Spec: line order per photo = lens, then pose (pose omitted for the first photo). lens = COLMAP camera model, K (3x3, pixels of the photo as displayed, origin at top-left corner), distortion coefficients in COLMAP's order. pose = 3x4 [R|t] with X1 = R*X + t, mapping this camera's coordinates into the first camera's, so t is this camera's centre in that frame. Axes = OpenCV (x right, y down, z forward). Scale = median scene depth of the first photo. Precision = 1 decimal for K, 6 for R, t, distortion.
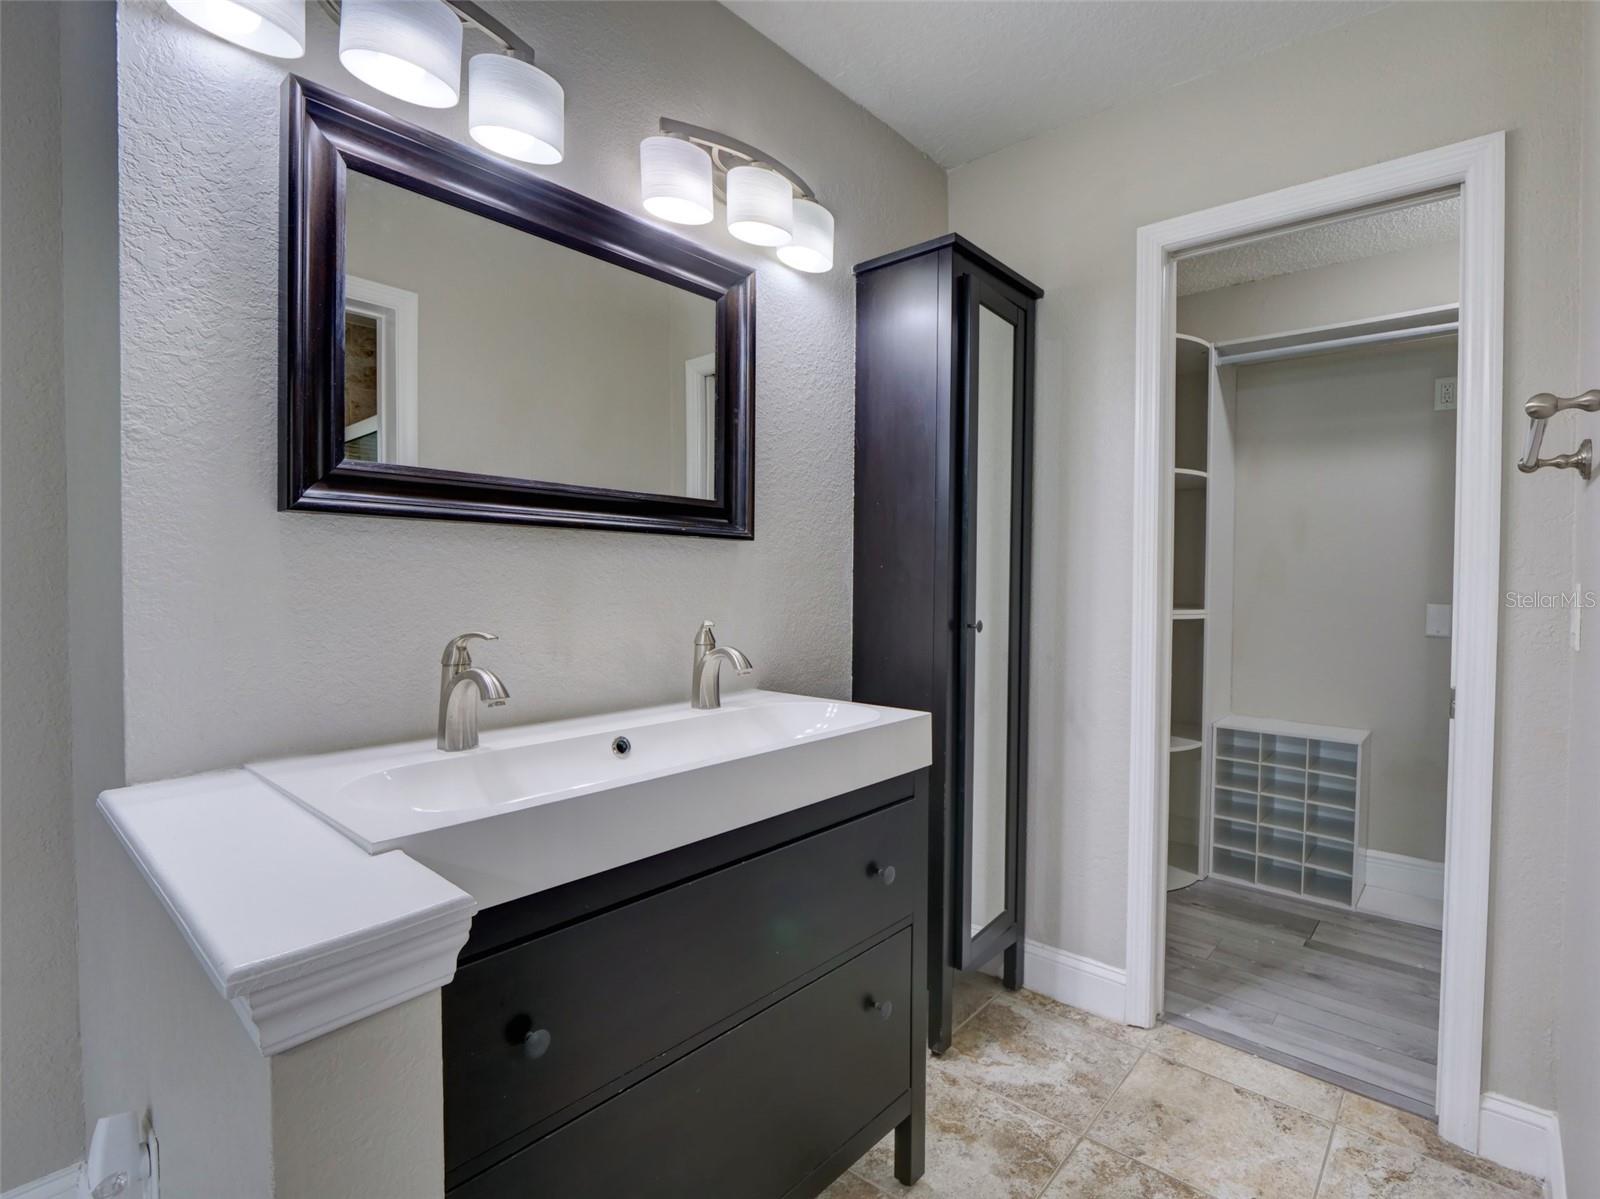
lens RADIAL K [[782.2, 0, 796.0], [0, 782.2, 594.8], [0, 0, 1]] dist [-0.014761, 0.000745]
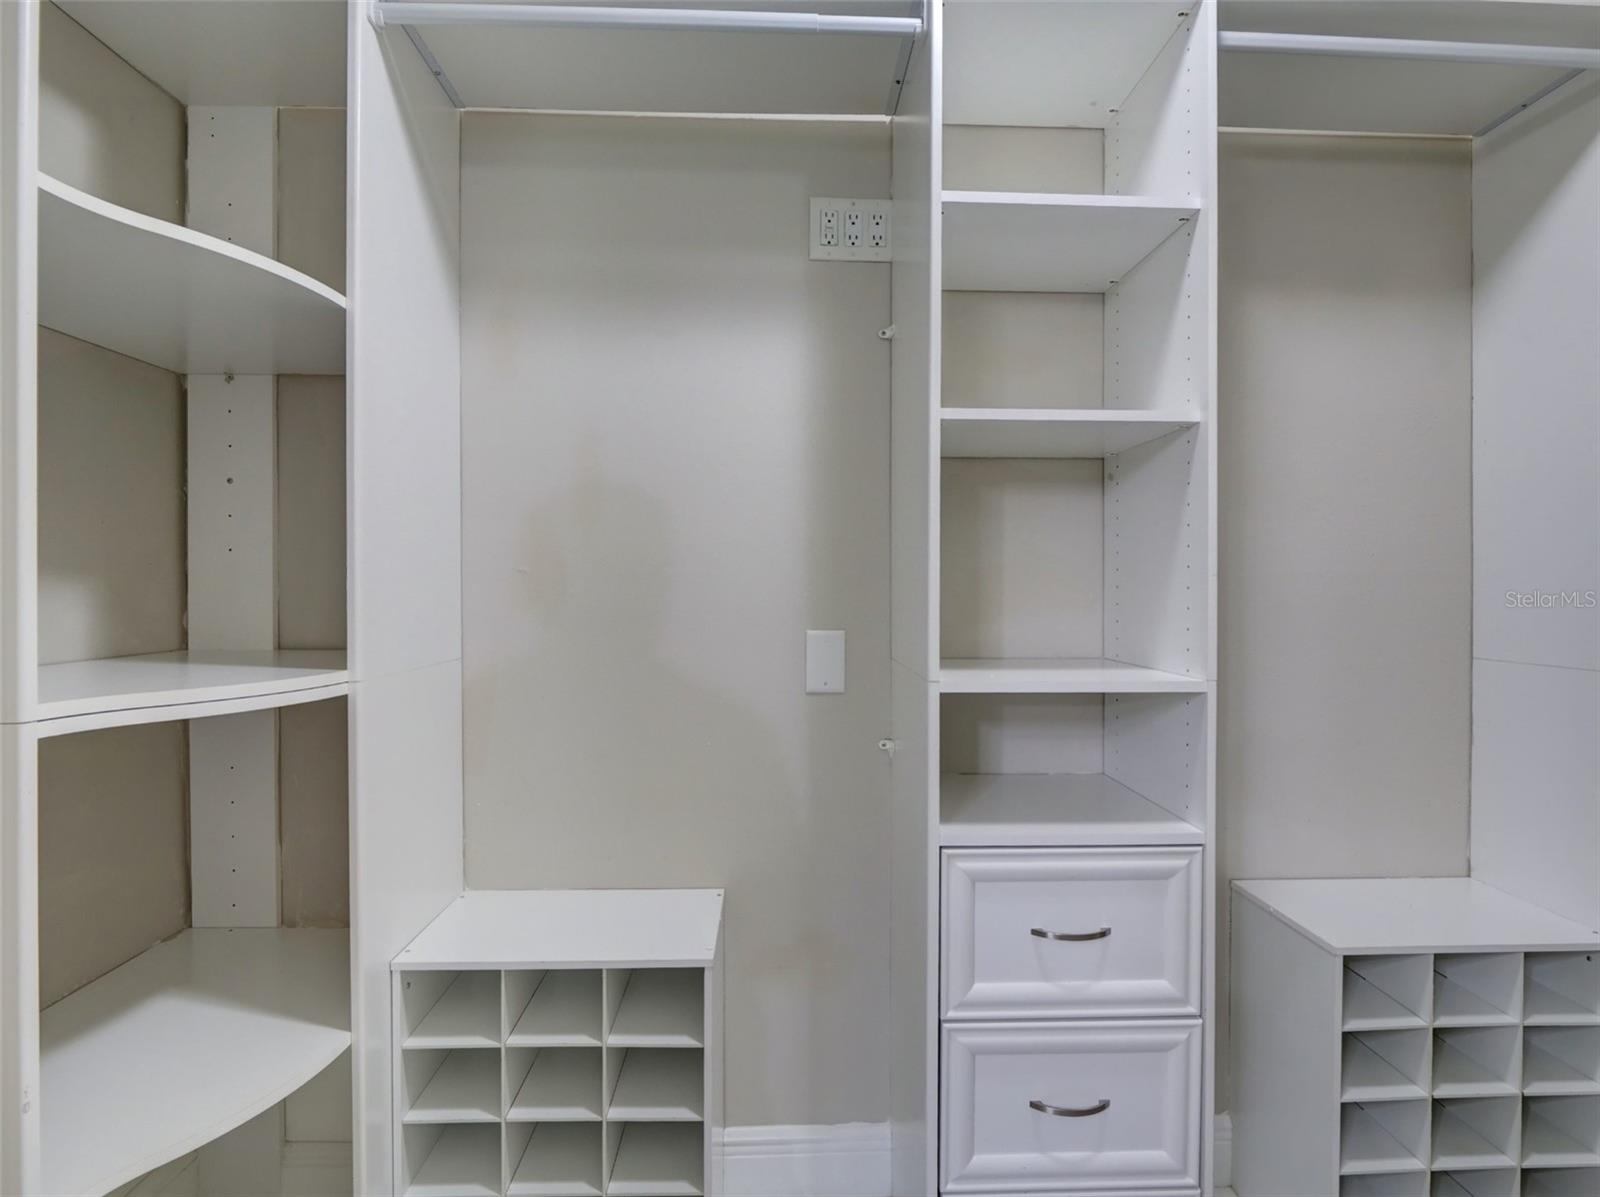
lens RADIAL K [[782.2, 0, 800.8], [0, 782.2, 601.6], [0, 0, 1]] dist [-0.014761, 0.000745]
pose [[0.725829, -0.018830, 0.687618, 0.626283], [0.024912, 0.999689, 0.001080, -0.011757], [-0.687424, 0.016346, 0.726072, 0.863009]]
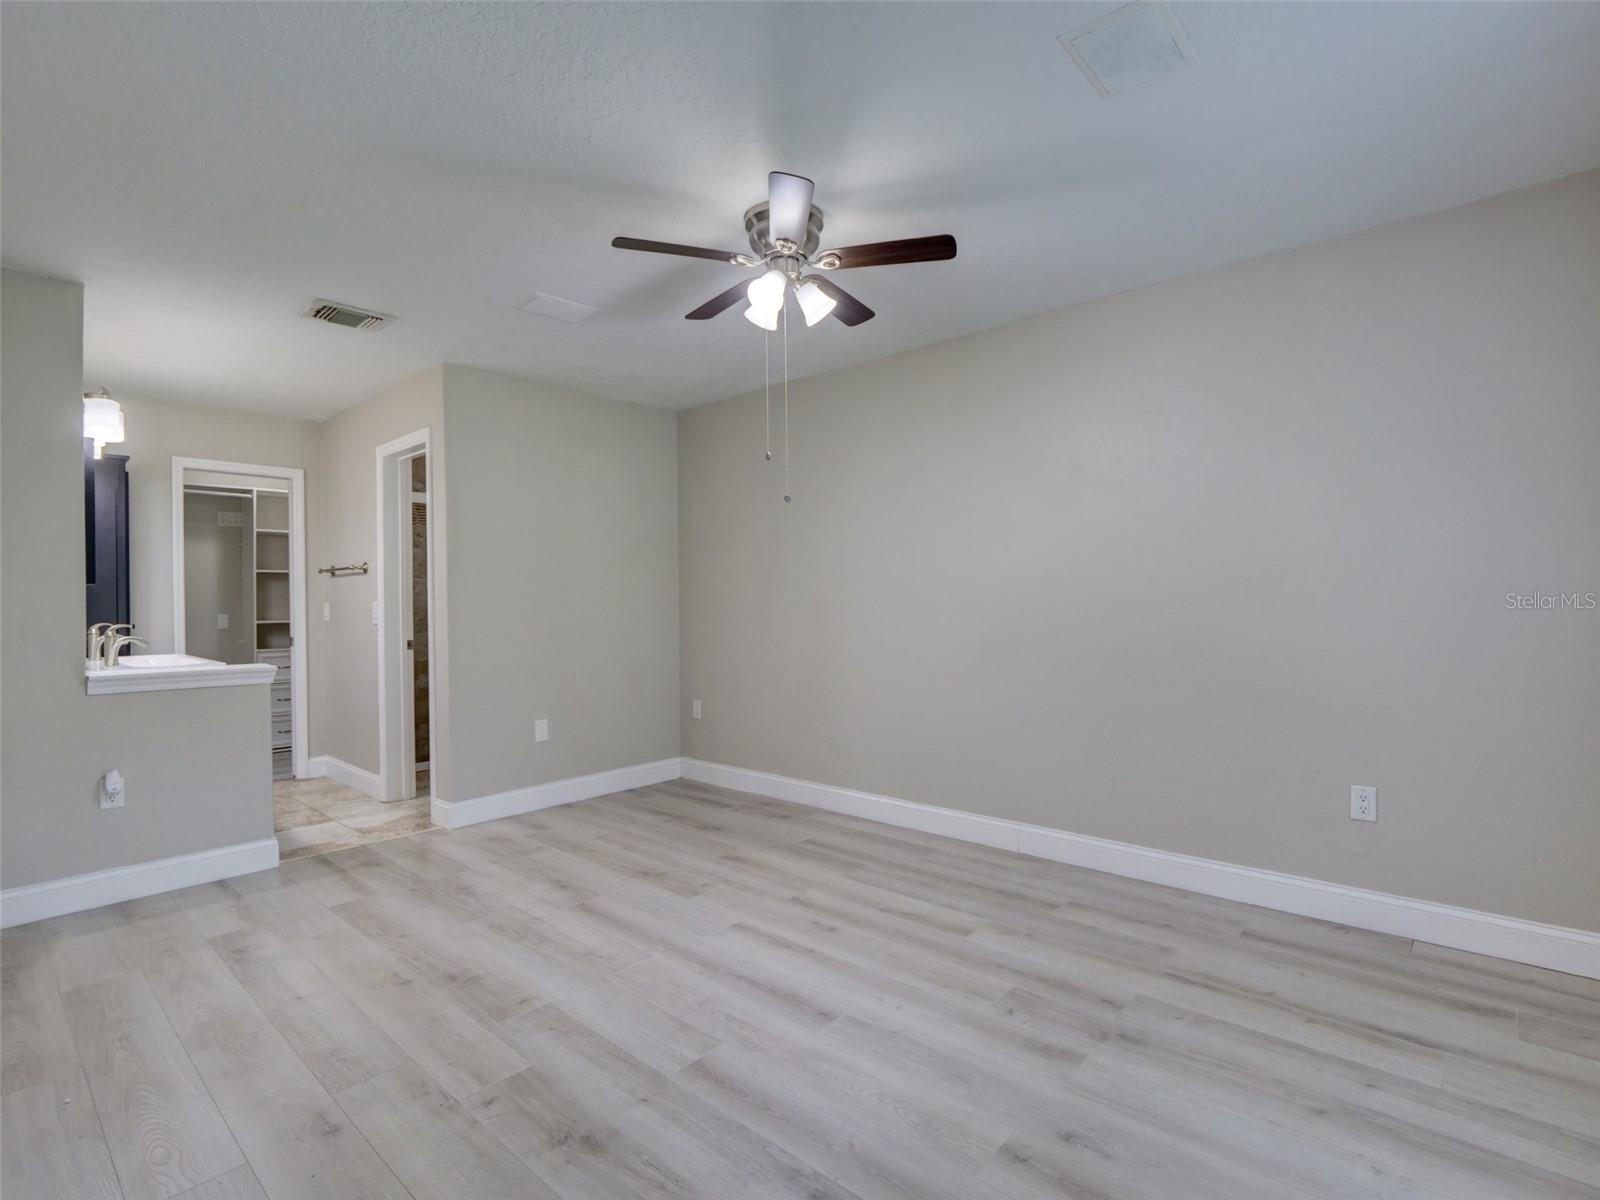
lens RADIAL K [[782.2, 0, 796.3], [0, 782.2, 601.8], [0, 0, 1]] dist [-0.014761, 0.000745]
pose [[0.009627, -0.014894, 0.999843, -1.831778], [0.036469, 0.999229, 0.014533, 0.005001], [-0.999288, 0.036324, 0.010163, -0.869796]]
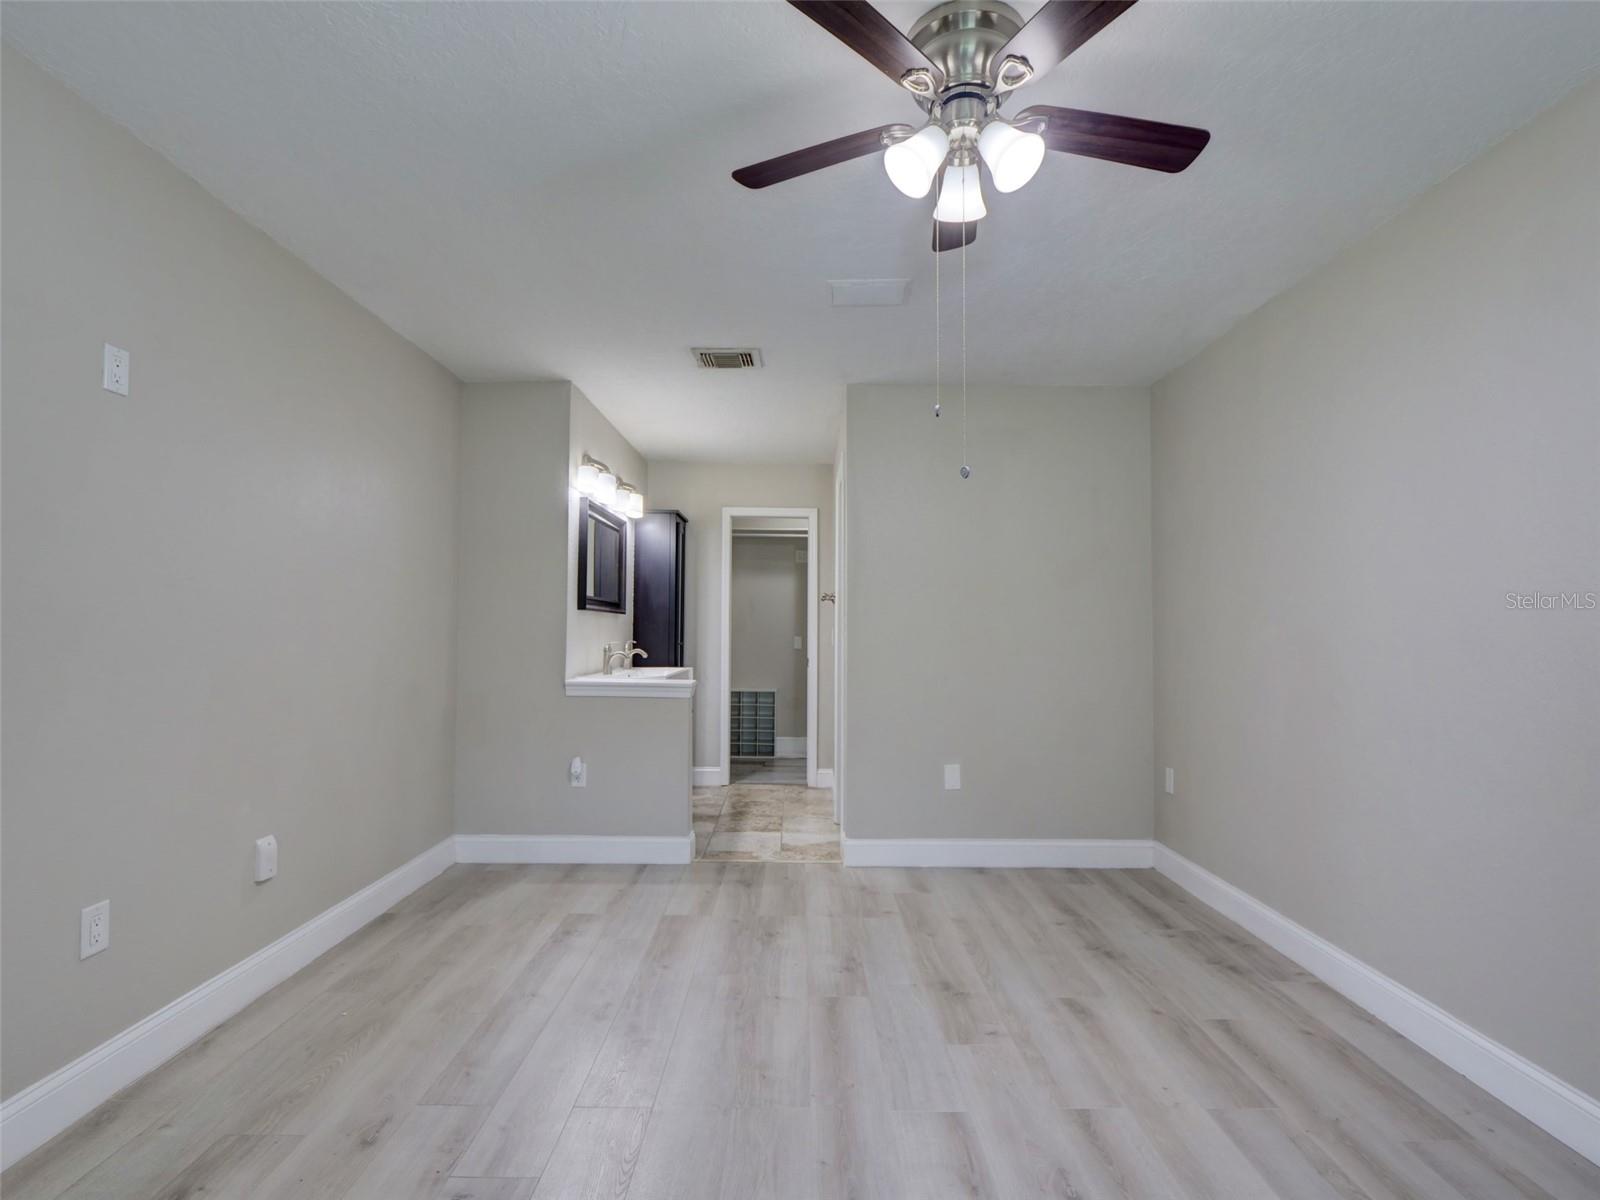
lens RADIAL K [[782.2, 0, 801.5], [0, 782.2, 599.5], [0, 0, 1]] dist [-0.014761, 0.000745]
pose [[0.745065, 0.020624, 0.666673, -1.240993], [0.016383, 0.998654, -0.049204, 0.022805], [-0.666791, 0.047582, 0.743724, -1.311557]]
